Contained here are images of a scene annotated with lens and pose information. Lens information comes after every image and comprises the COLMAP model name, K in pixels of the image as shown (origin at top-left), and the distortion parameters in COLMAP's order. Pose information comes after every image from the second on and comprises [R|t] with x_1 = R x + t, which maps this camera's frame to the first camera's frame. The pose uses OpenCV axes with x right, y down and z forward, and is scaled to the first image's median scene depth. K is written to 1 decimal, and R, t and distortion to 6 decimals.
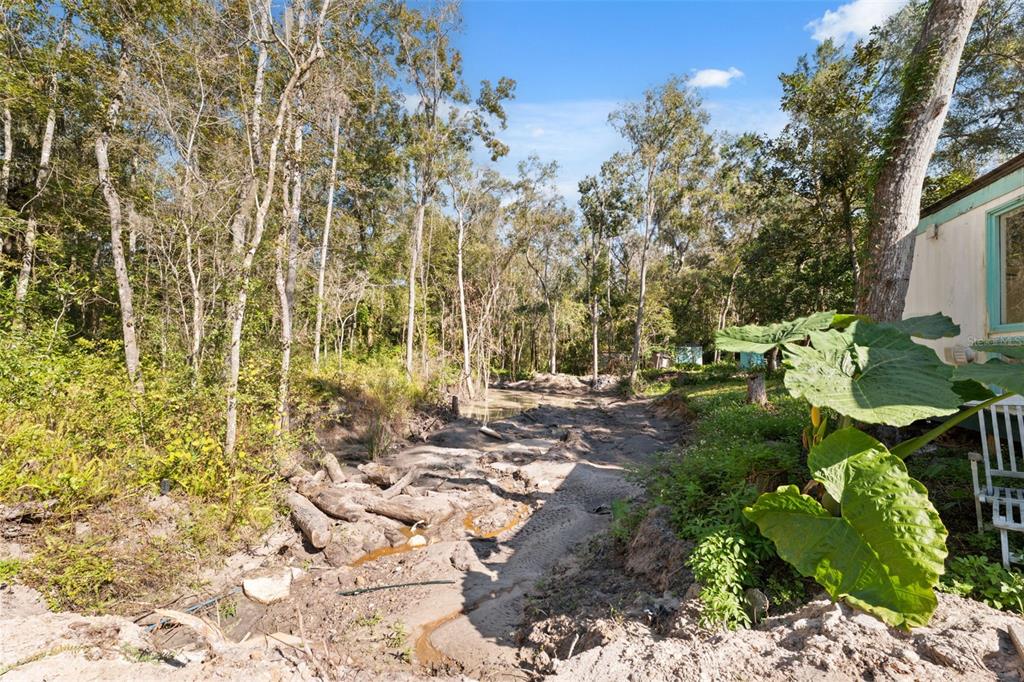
lens RADIAL K [[425.2, 0, 512.0], [0, 425.2, 341.0], [0, 0, 1]] dist [0.000342, 0.000065]
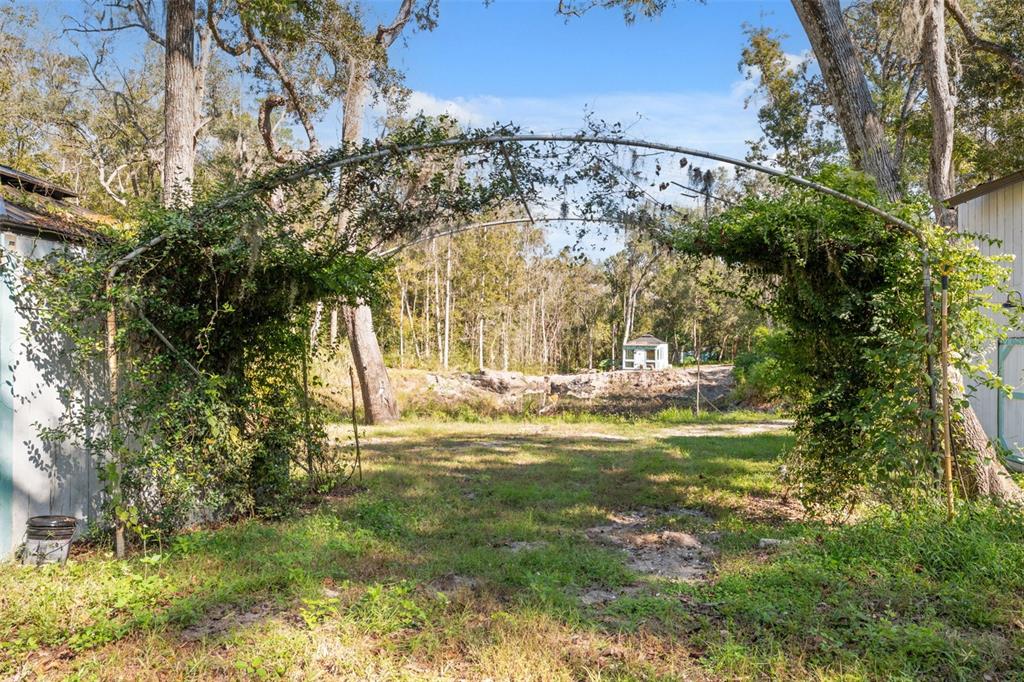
lens RADIAL K [[687.1, 0, 512.0], [0, 687.1, 341.0], [0, 0, 1]] dist [-0.004041, 0.000028]
pose [[0.998712, 0.006965, -0.050252, -0.078805], [-0.006159, 0.999850, 0.016189, -0.077158], [0.050357, -0.015858, 0.998605, -1.816006]]
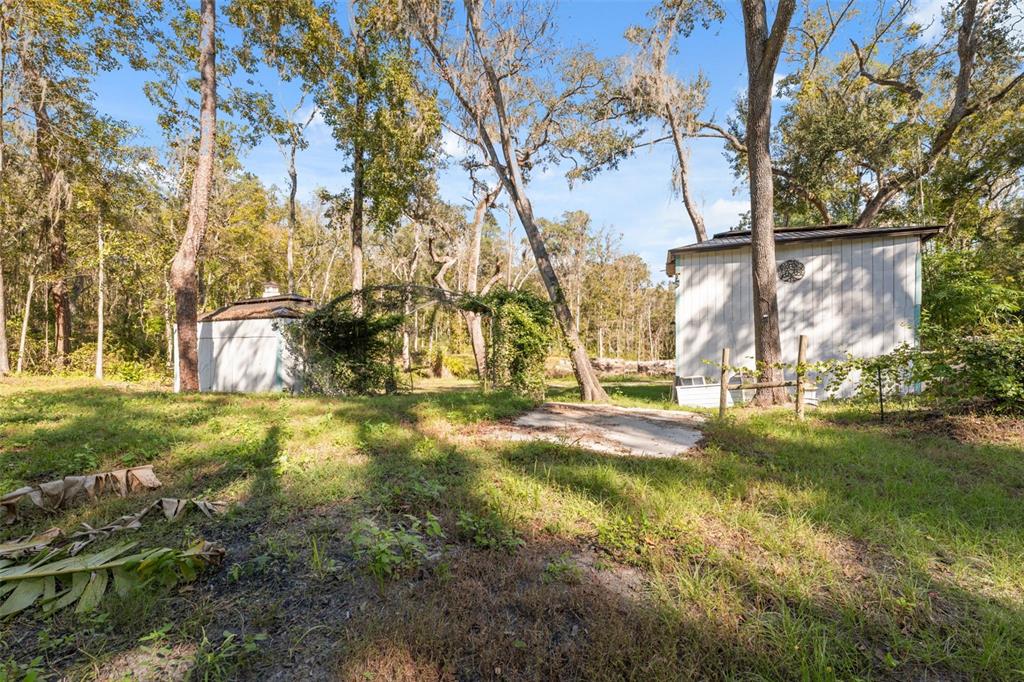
lens RADIAL K [[425.2, 0, 512.0], [0, 425.2, 341.0], [0, 0, 1]] dist [0.000342, 0.000065]
pose [[0.921457, -0.005259, -0.388445, 0.142469], [0.012166, 0.999809, 0.015323, -0.080291], [0.388290, -0.018845, 0.921344, -1.942849]]
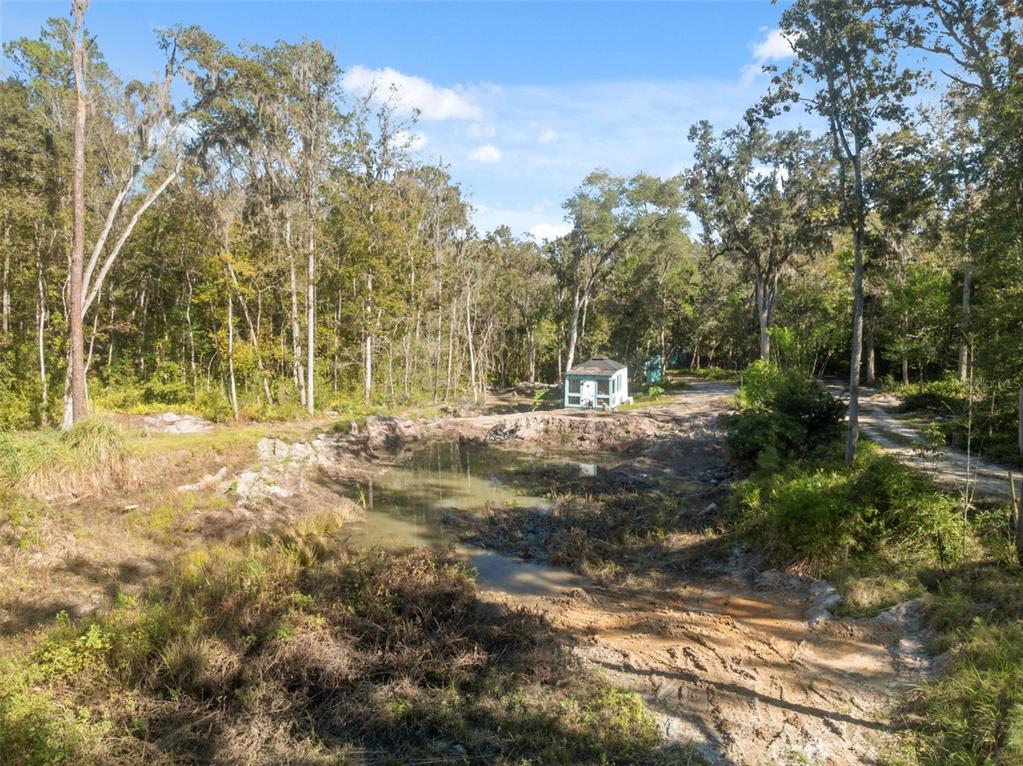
lens RADIAL K [[722.8, 0, 511.5], [0, 722.8, 383.0], [0, 0, 1]] dist [-0.025736, -0.001992]
pose [[0.999940, 0.002223, 0.010723, 0.009884], [-0.003389, 0.993932, 0.109947, -0.174431], [-0.010413, -0.109977, 0.993880, -1.331183]]
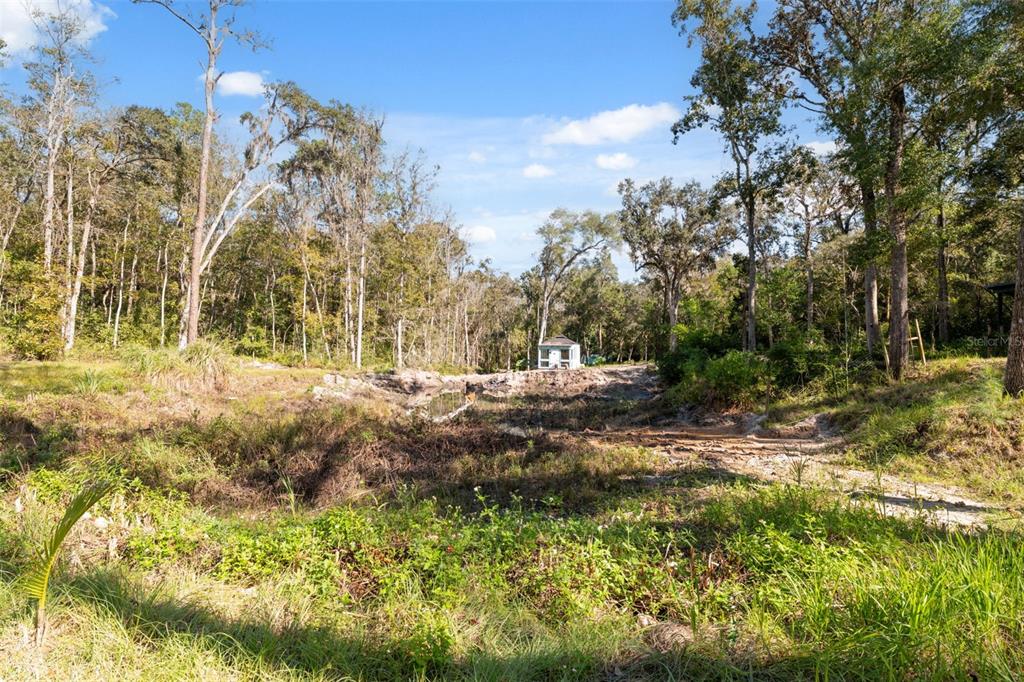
lens RADIAL K [[500.3, 0, 516.6], [0, 500.3, 345.5], [0, 0, 1]] dist [0.002667, 0.000210]
pose [[0.997182, 0.009770, 0.074385, -0.036172], [-0.010054, 0.999944, 0.003449, -0.040903], [-0.074347, -0.004187, 0.997224, -1.324996]]
